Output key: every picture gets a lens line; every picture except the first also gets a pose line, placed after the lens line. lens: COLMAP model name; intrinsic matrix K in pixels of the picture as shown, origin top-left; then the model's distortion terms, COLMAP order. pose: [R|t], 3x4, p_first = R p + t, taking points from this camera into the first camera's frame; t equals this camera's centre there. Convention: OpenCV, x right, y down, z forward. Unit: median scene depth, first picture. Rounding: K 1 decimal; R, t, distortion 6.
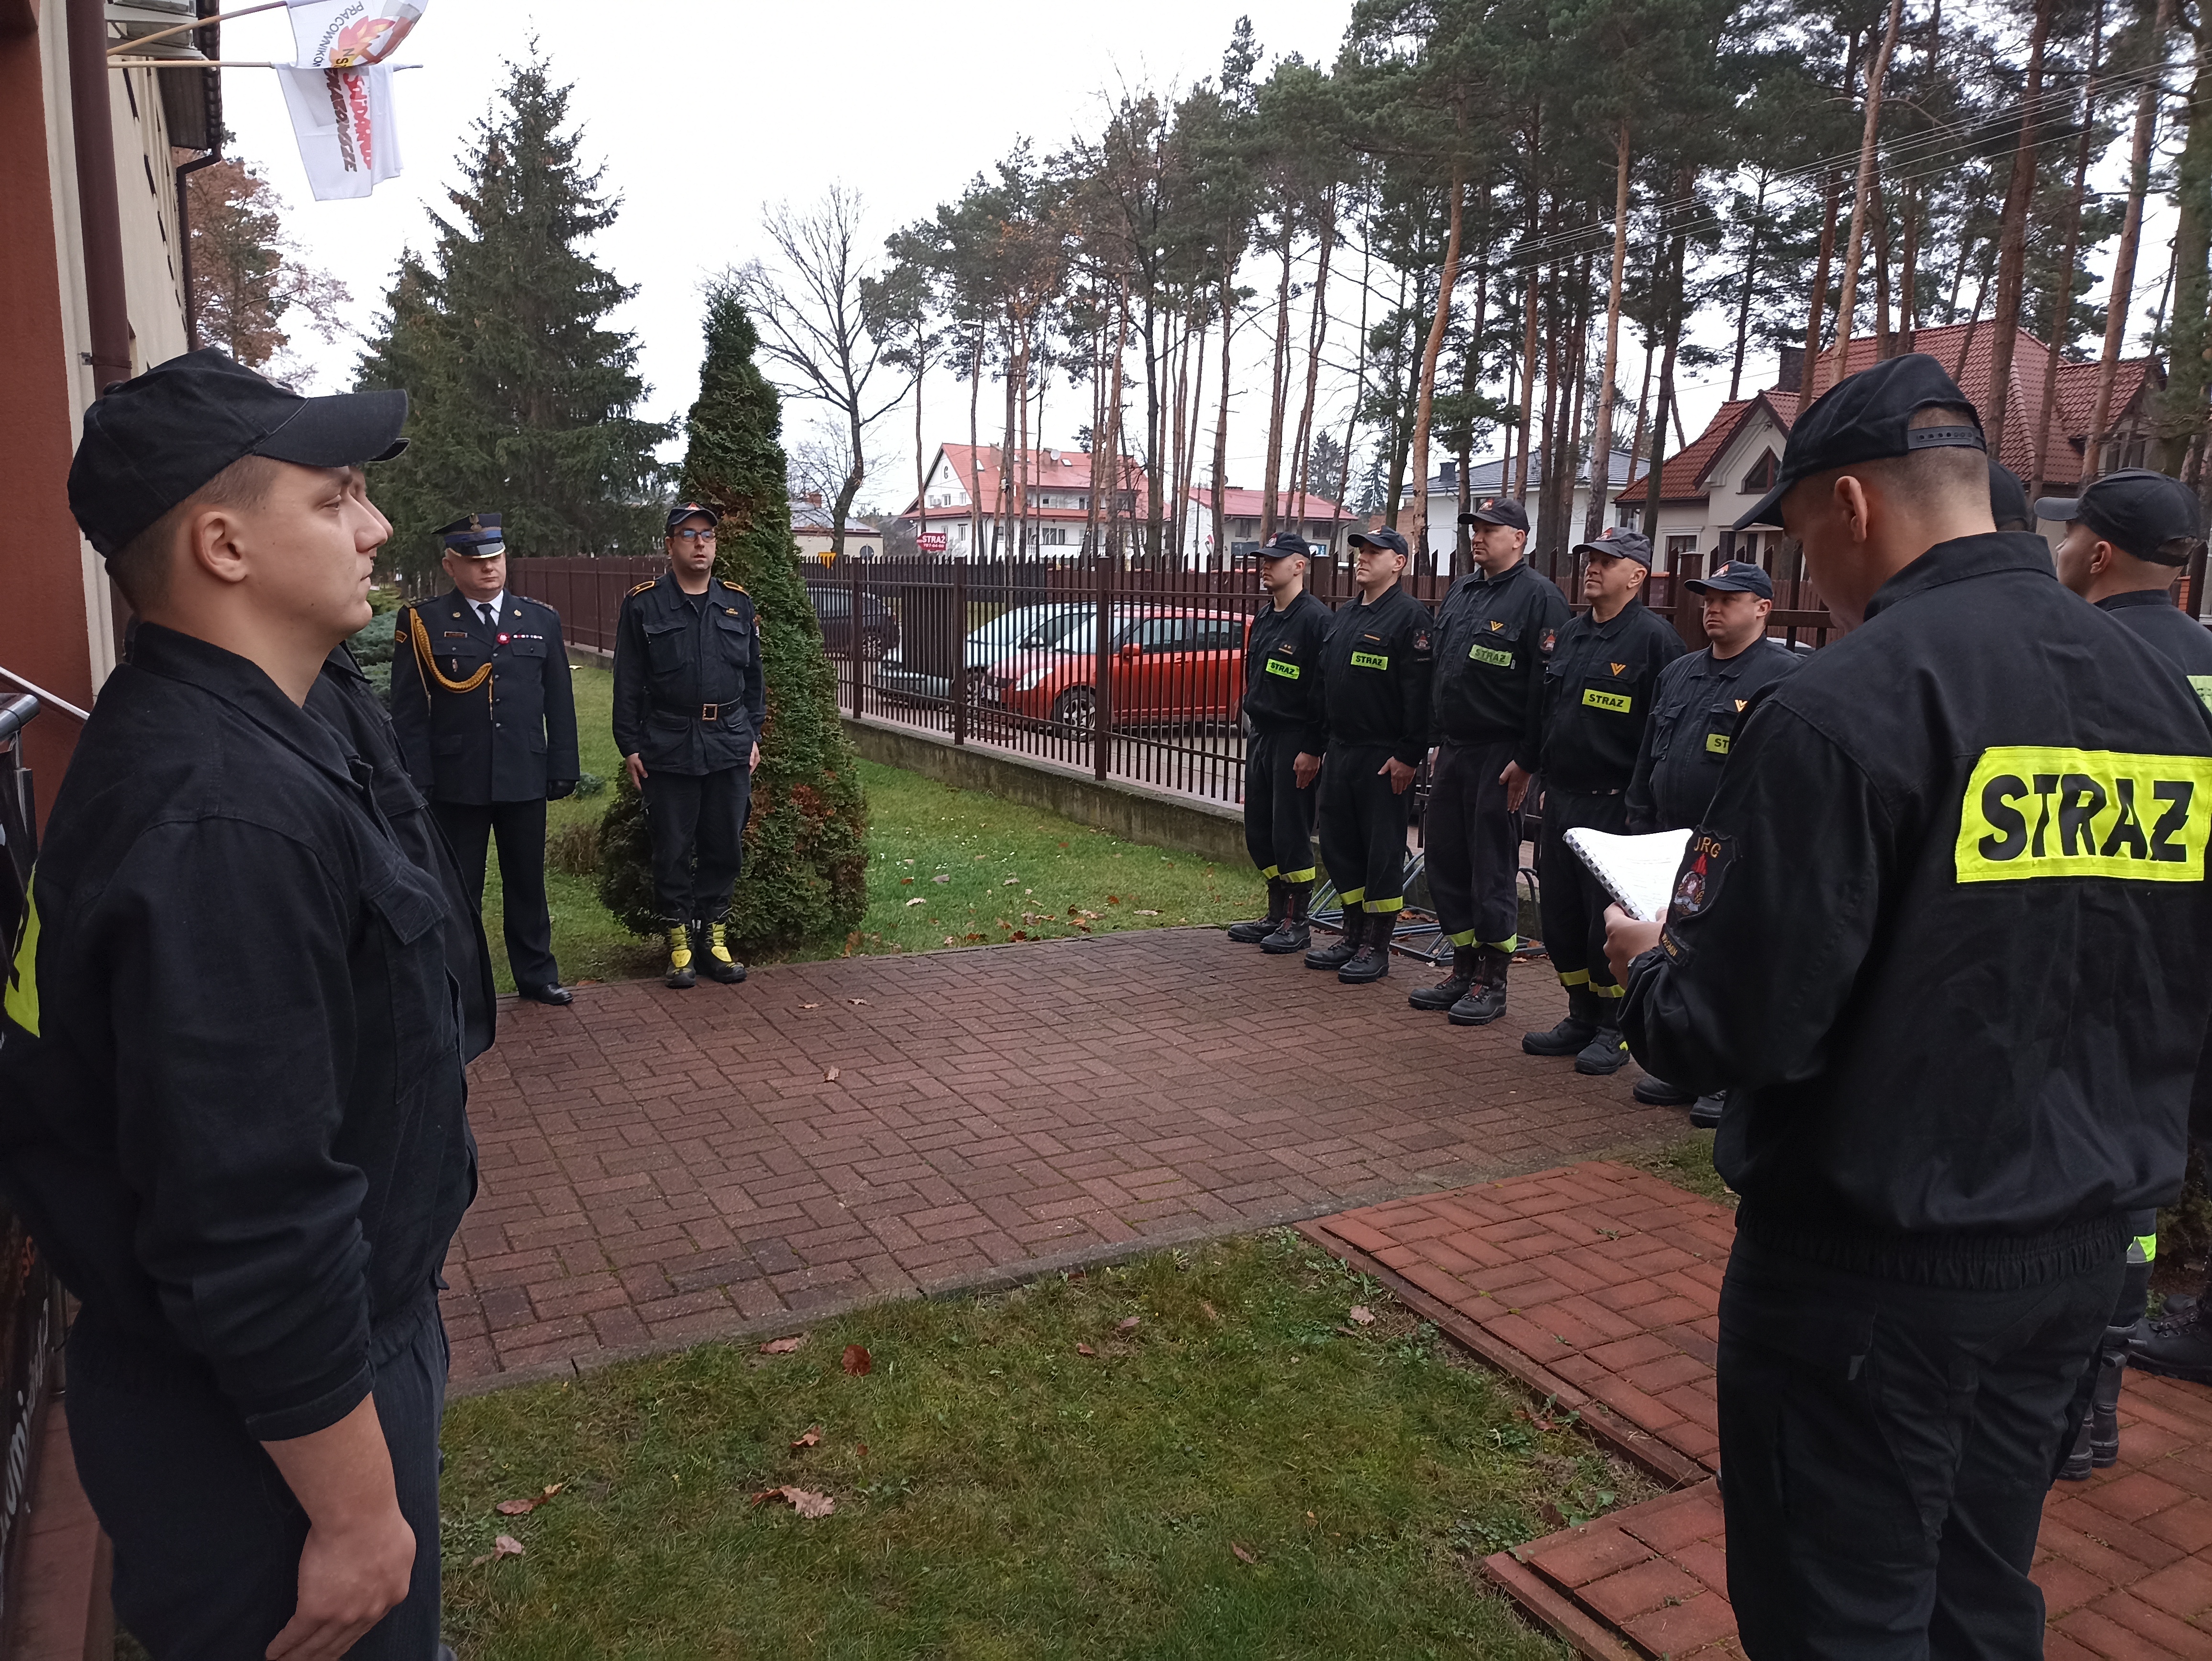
lens RADIAL K [[1615.5, 0, 1102.0], [0, 1615.5, 830.5], [0, 0, 1]] dist [0.035321, -0.023435]
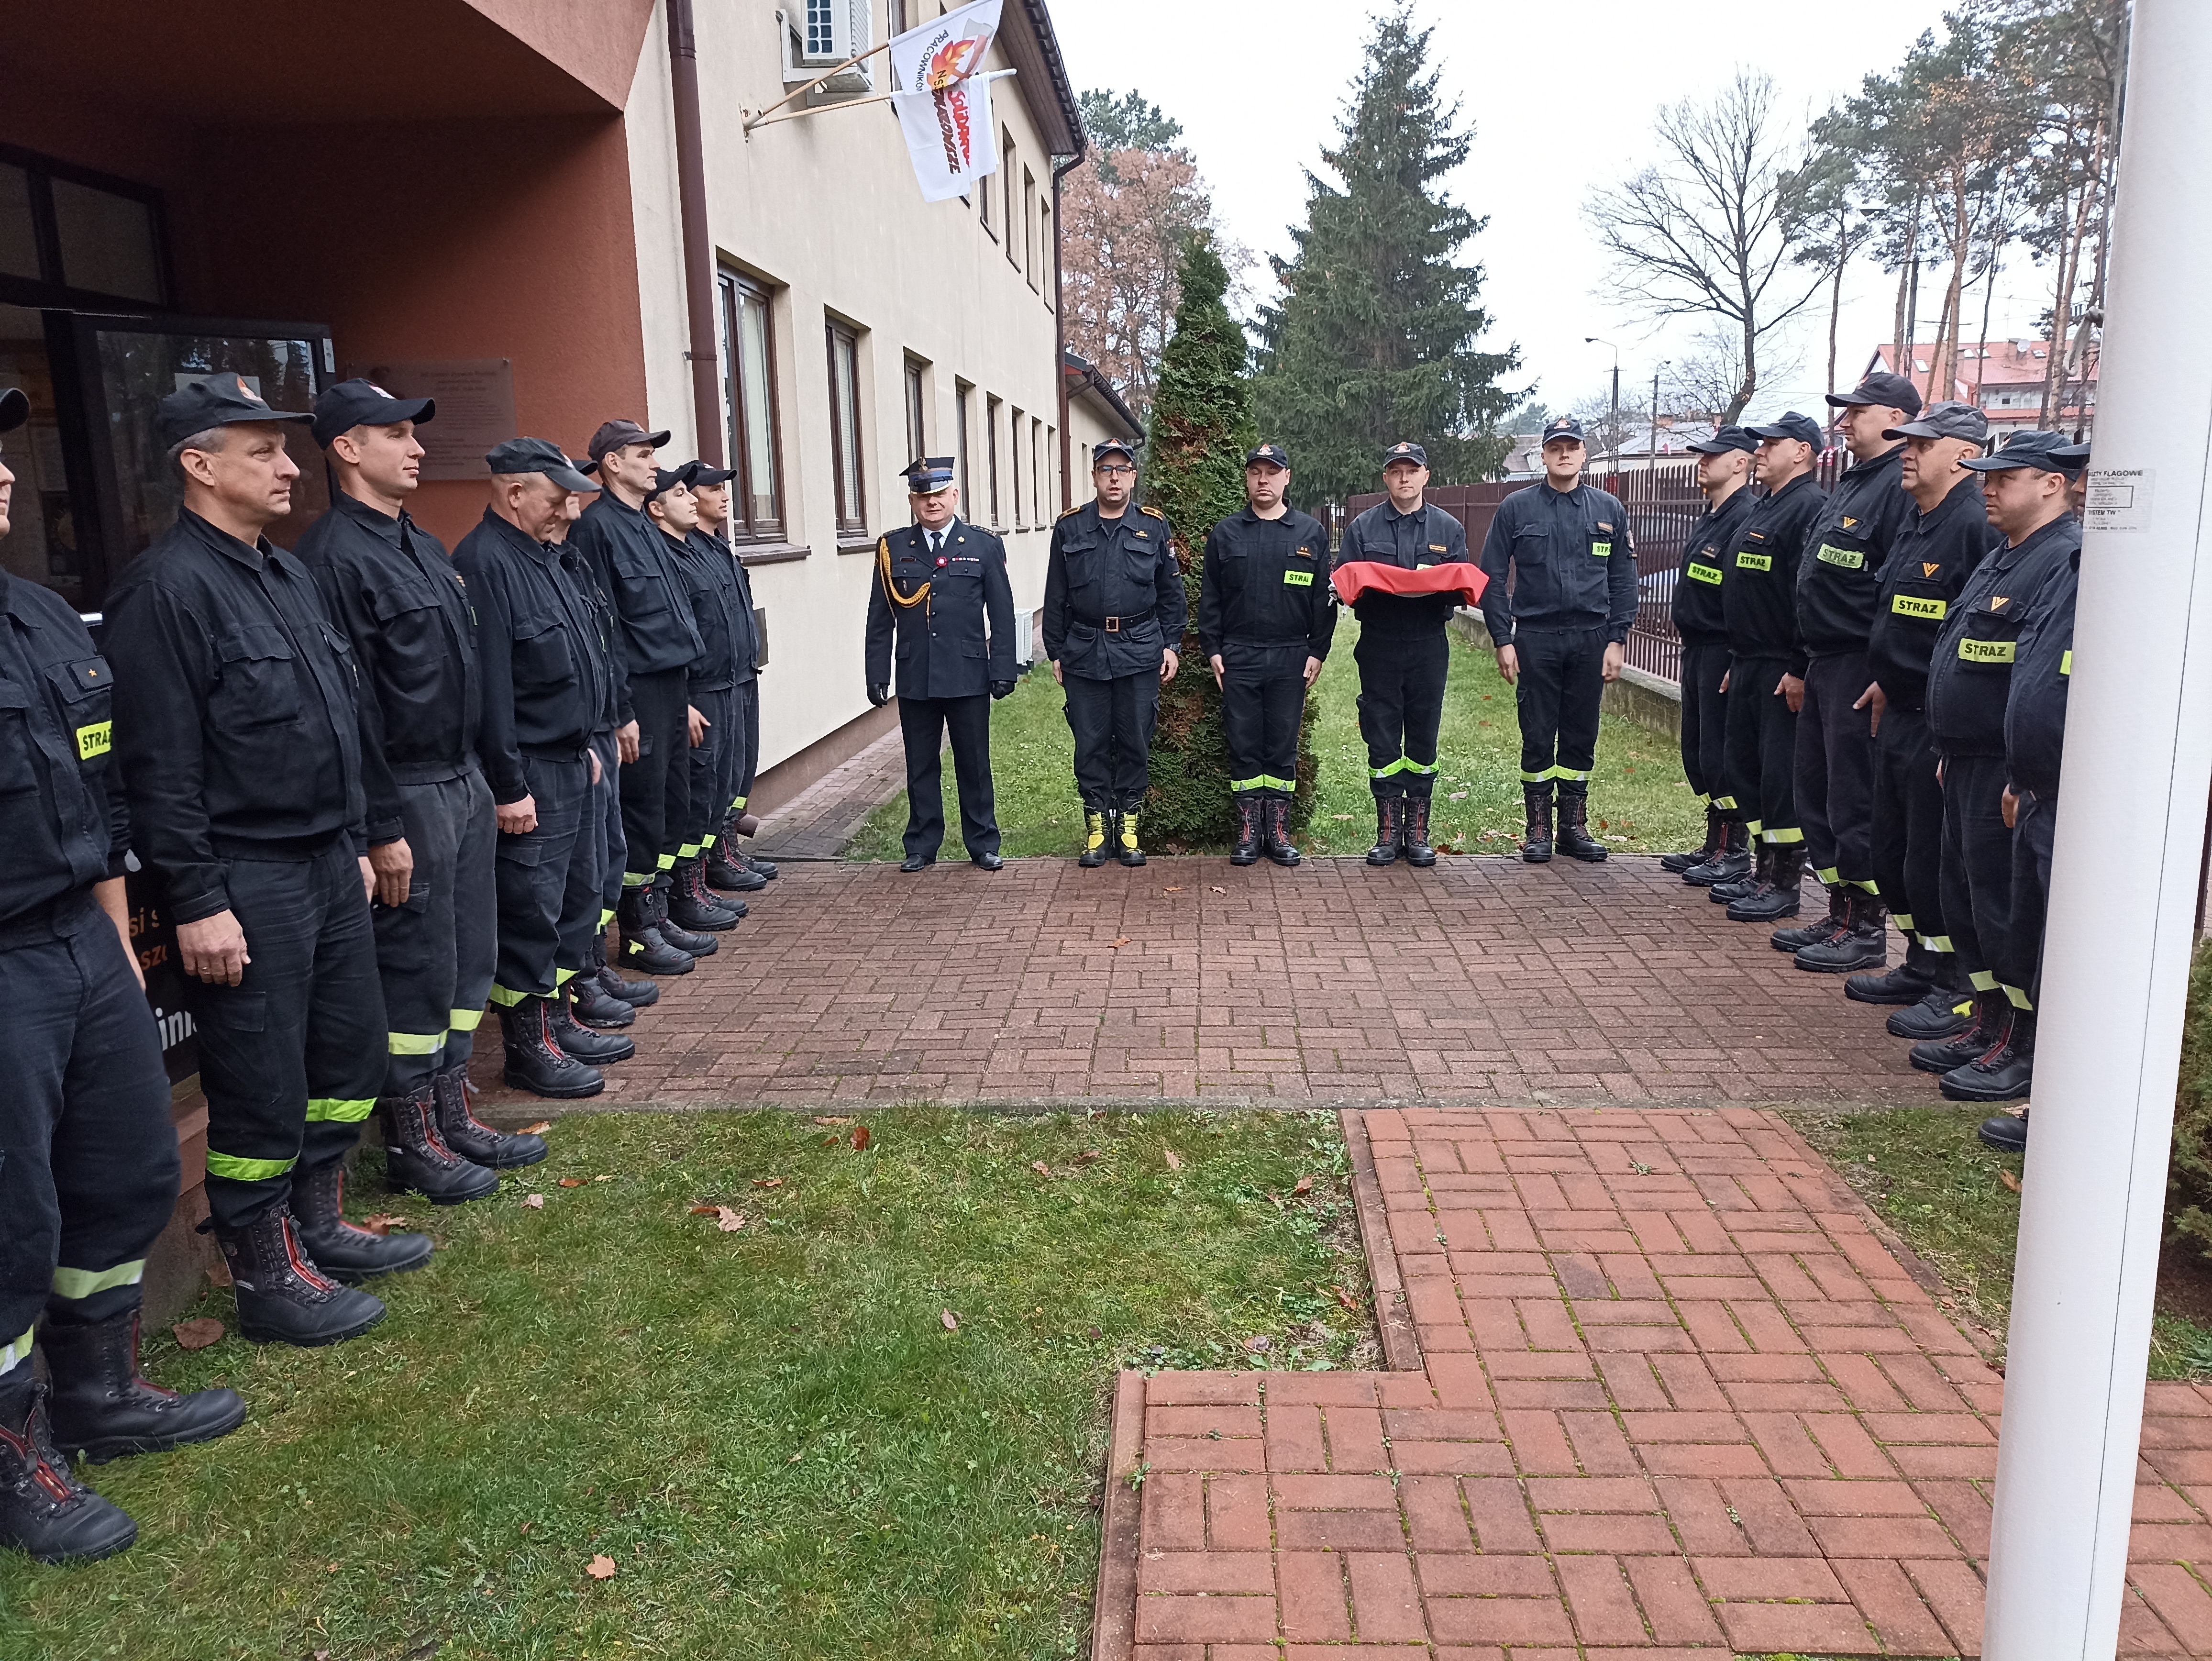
lens RADIAL K [[1615.5, 0, 1107.8], [0, 1615.5, 829.0], [0, 0, 1]] dist [0.035321, -0.023435]
pose [[0.856715, 0.064289, -0.511767, 0.298574], [-0.044052, 0.997696, 0.051586, 0.010564], [0.513905, -0.021650, 0.857574, 0.025450]]
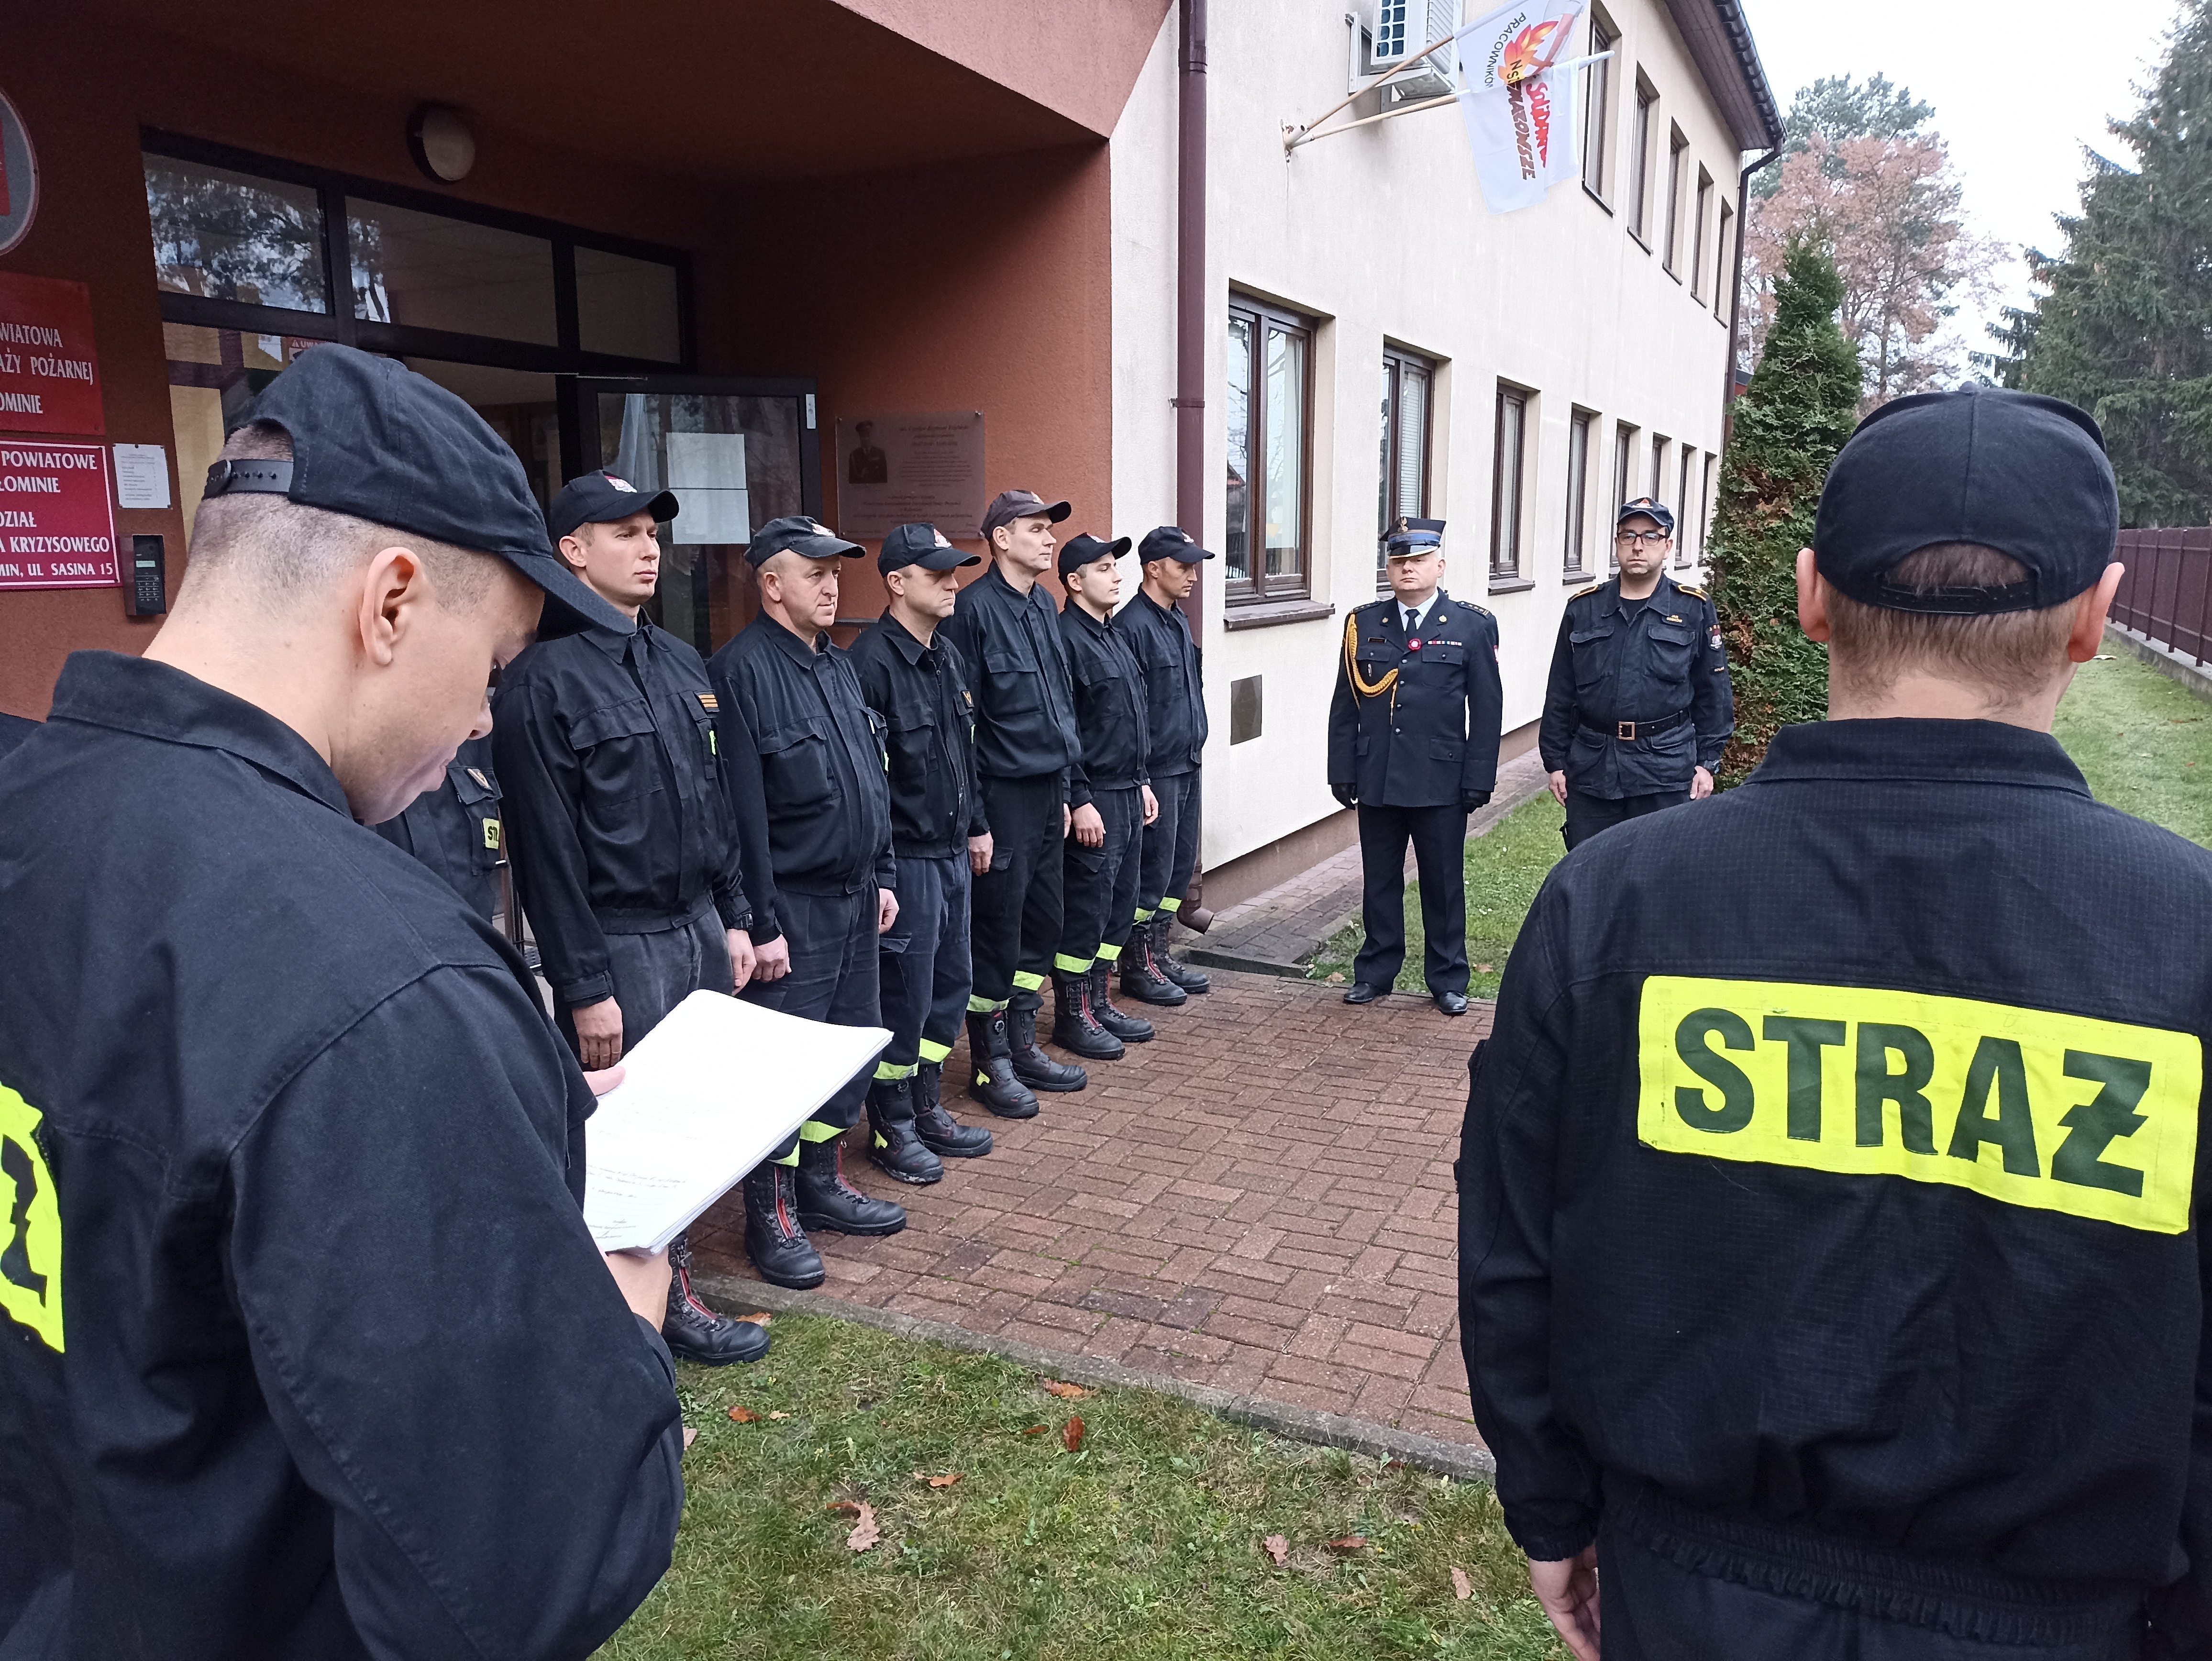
lens RADIAL K [[1615.5, 0, 1107.1], [0, 1615.5, 835.5], [0, 0, 1]] dist [0.035321, -0.023435]
pose [[0.585892, 0.126057, -0.800525, 0.277016], [-0.111368, 0.990980, 0.074539, -0.044513], [0.802700, 0.045481, 0.594646, 0.210361]]
